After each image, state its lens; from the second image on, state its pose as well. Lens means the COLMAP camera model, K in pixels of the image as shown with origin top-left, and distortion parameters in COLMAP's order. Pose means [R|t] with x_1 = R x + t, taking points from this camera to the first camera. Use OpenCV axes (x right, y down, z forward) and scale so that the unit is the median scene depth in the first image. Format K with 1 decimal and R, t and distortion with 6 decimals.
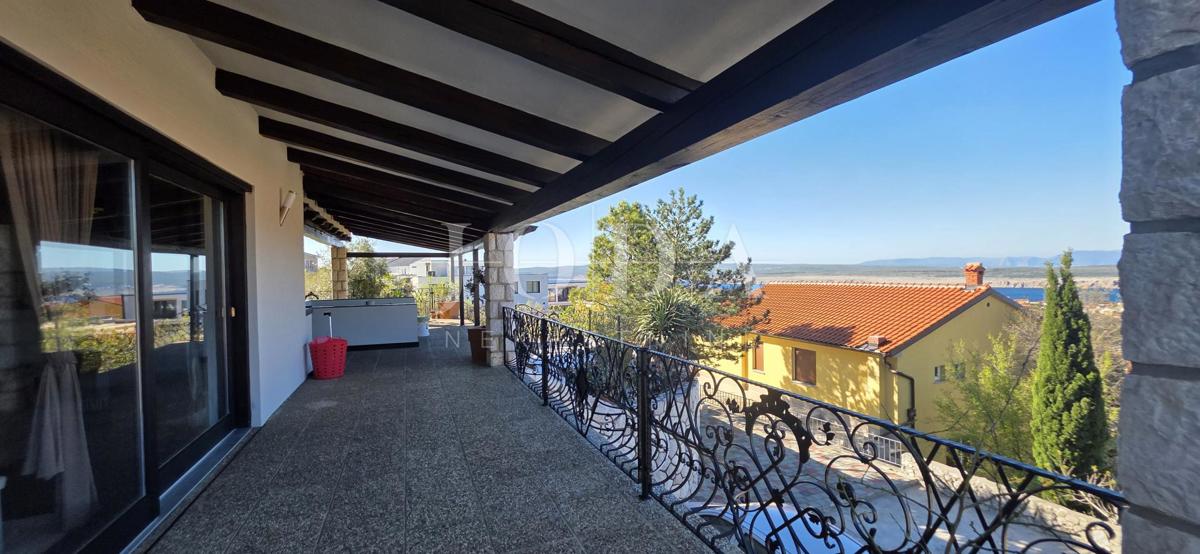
lens RADIAL K [[481.6, 0, 601.0], [0, 481.6, 279.3], [0, 0, 1]] dist [-0.001683, 0.000373]
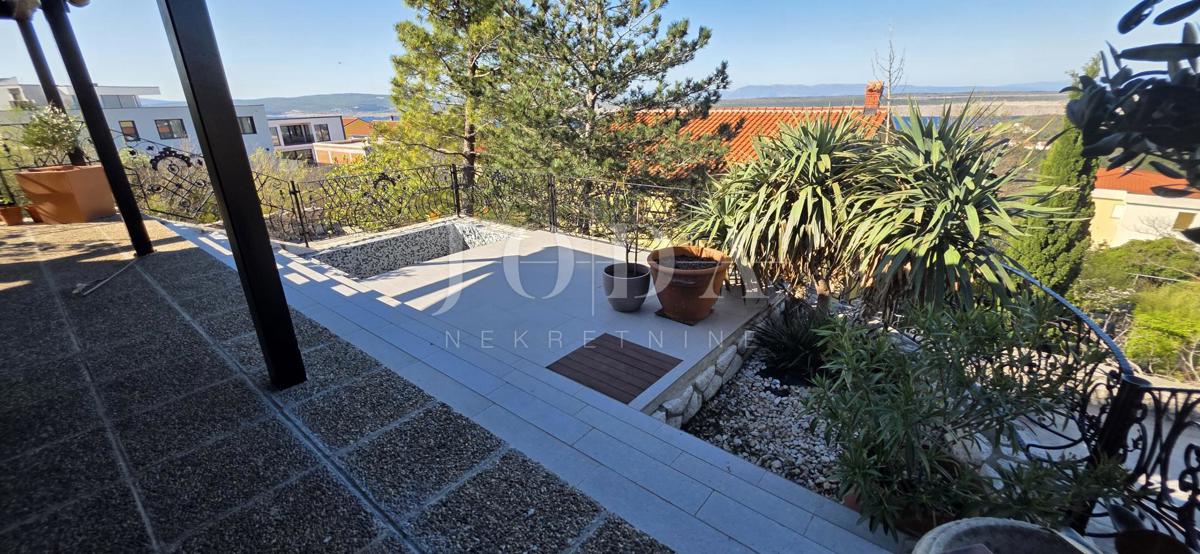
lens RADIAL K [[481.6, 0, 596.7], [0, 481.6, 280.0], [0, 0, 1]] dist [-0.001683, 0.000373]
pose [[0.886713, -0.165624, 0.431635, -0.150991], [0.014109, 0.942887, 0.332814, 0.015275], [-0.462105, -0.289020, 0.838407, 0.553331]]
